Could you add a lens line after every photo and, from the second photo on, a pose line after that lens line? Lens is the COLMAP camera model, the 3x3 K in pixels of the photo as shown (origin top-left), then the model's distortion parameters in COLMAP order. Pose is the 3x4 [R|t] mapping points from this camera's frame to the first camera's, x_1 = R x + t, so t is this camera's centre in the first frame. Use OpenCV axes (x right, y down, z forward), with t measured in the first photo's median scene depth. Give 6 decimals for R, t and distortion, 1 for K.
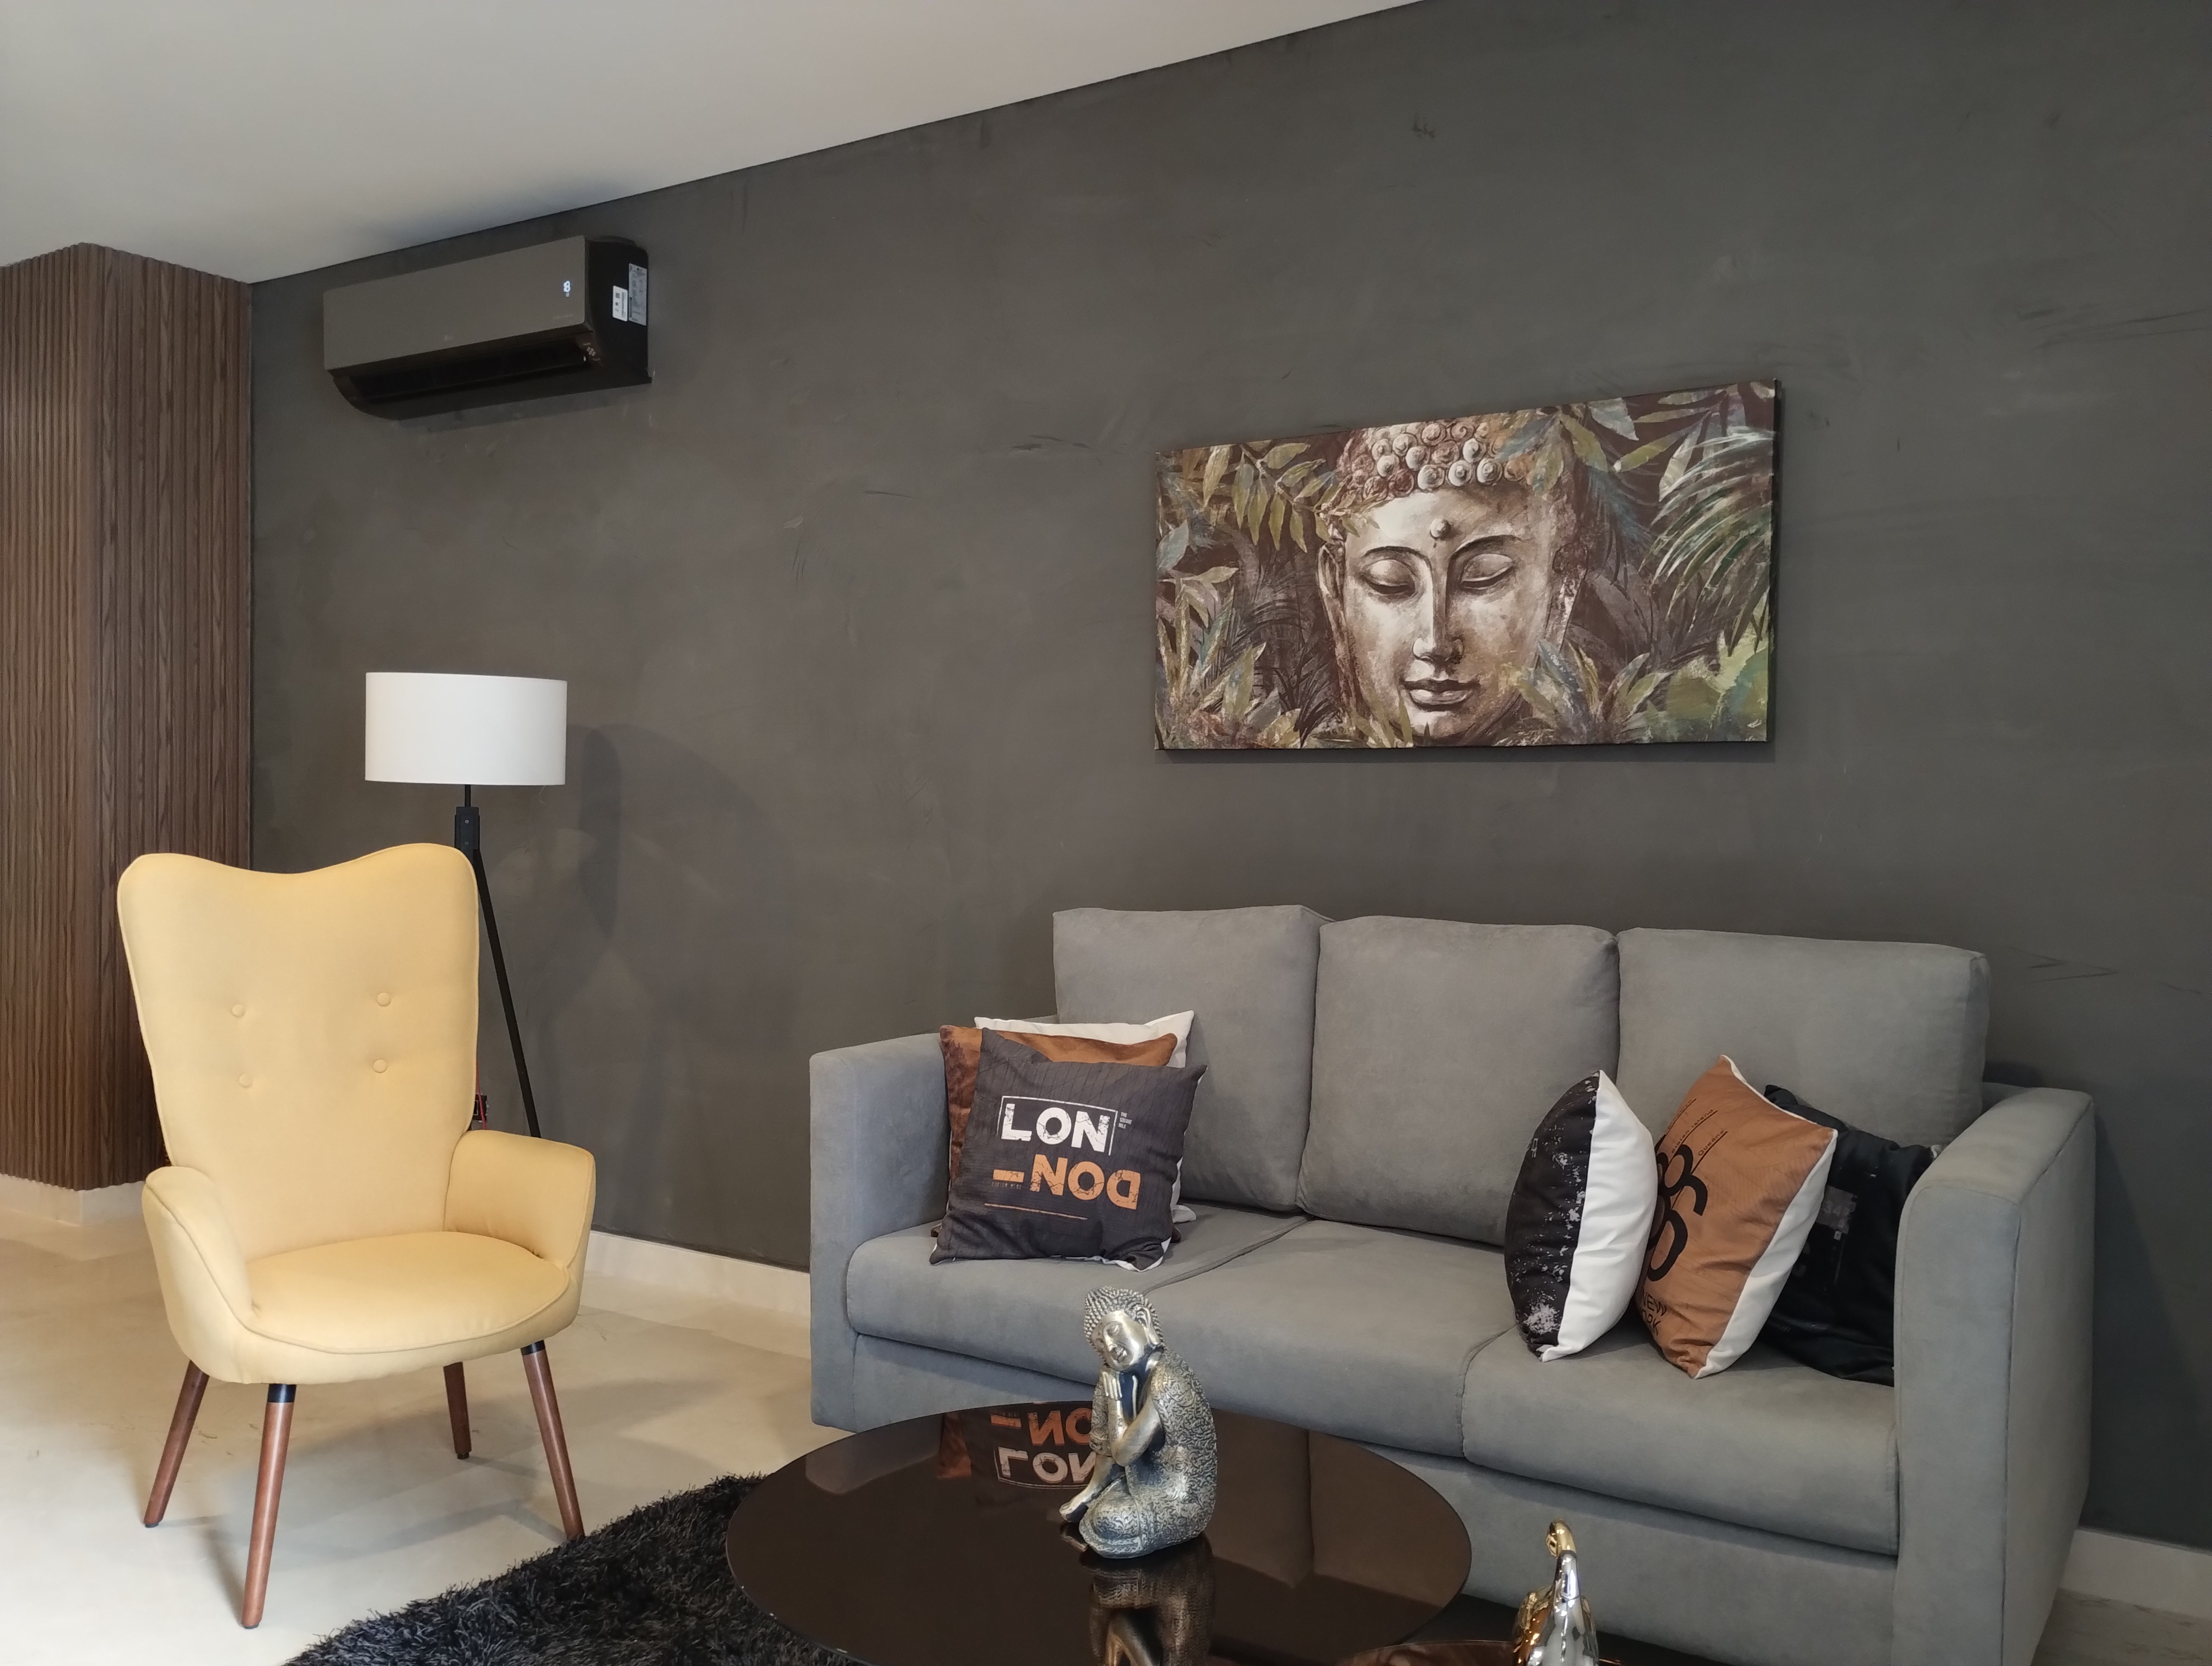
lens RADIAL K [[1833.6, 0, 1110.5], [0, 1833.6, 831.5], [0, 0, 1]] dist [0.041368, -0.052096]
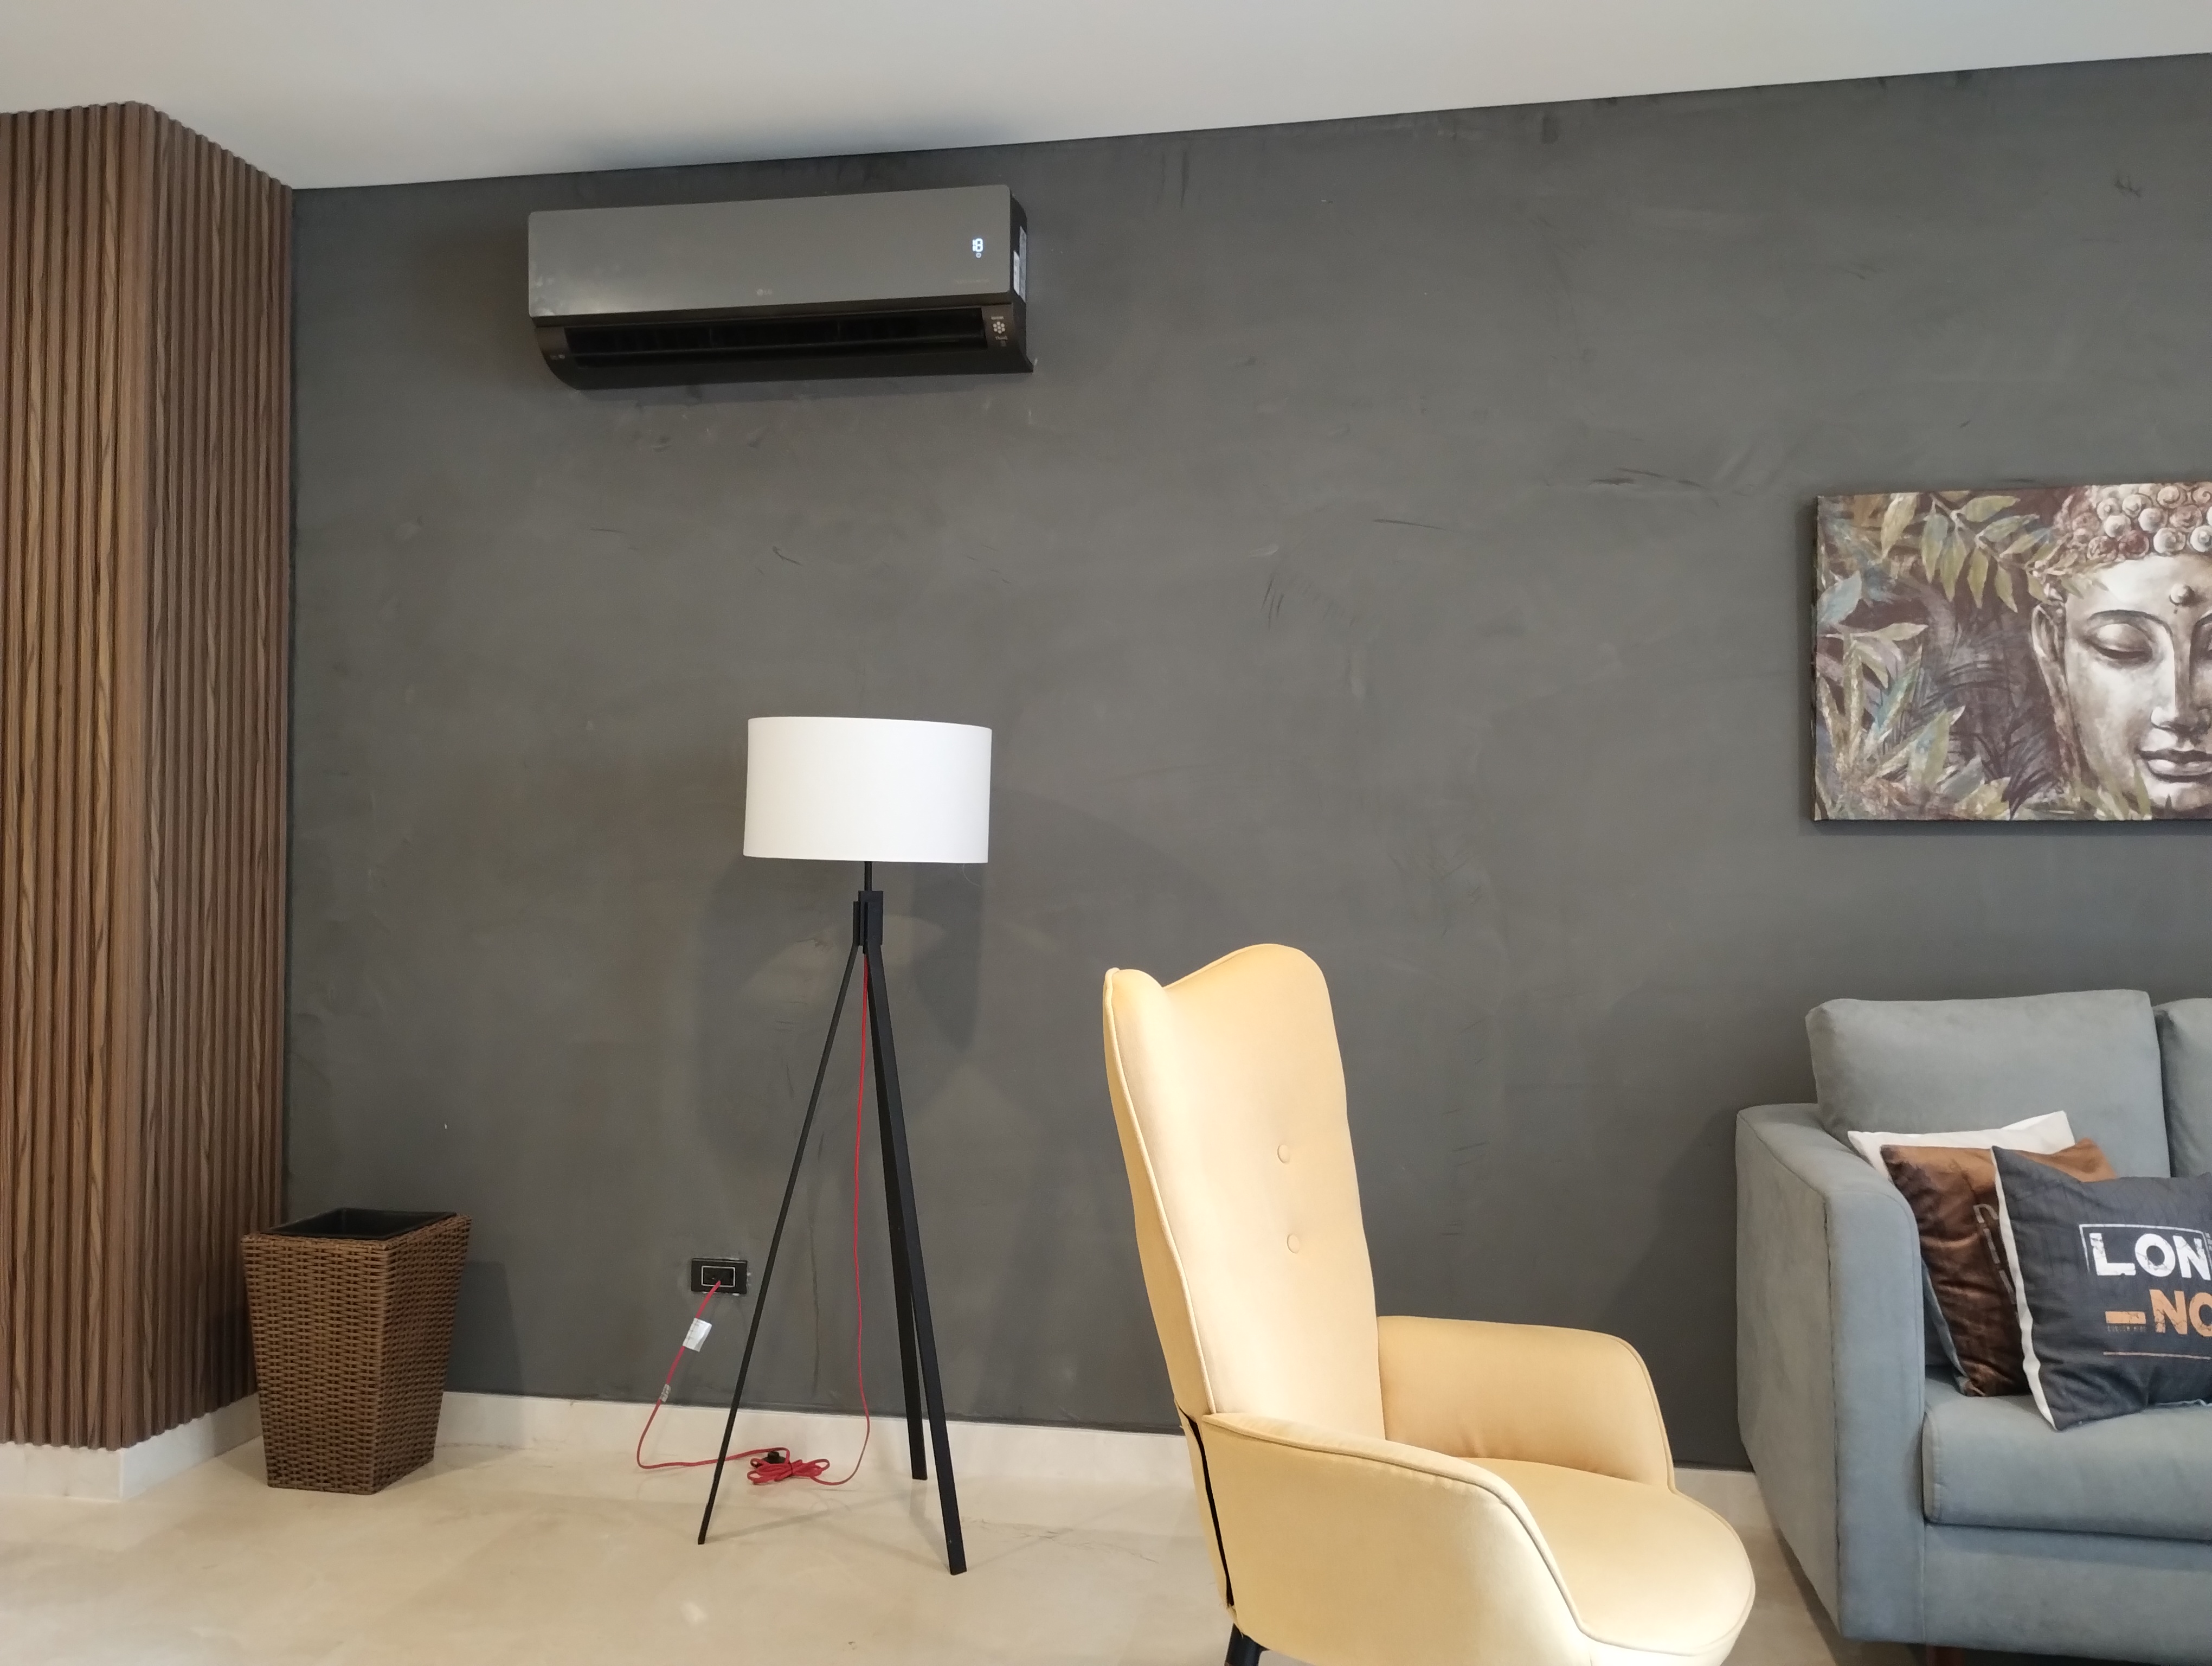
lens RADIAL K [[1833.6, 0, 1100.8], [0, 1833.6, 825.6], [0, 0, 1]] dist [0.041368, -0.052096]
pose [[0.926998, -0.000207, 0.375066, -0.682593], [0.013002, 0.999417, -0.031583, -0.018763], [-0.374840, 0.034154, 0.926460, 0.302033]]
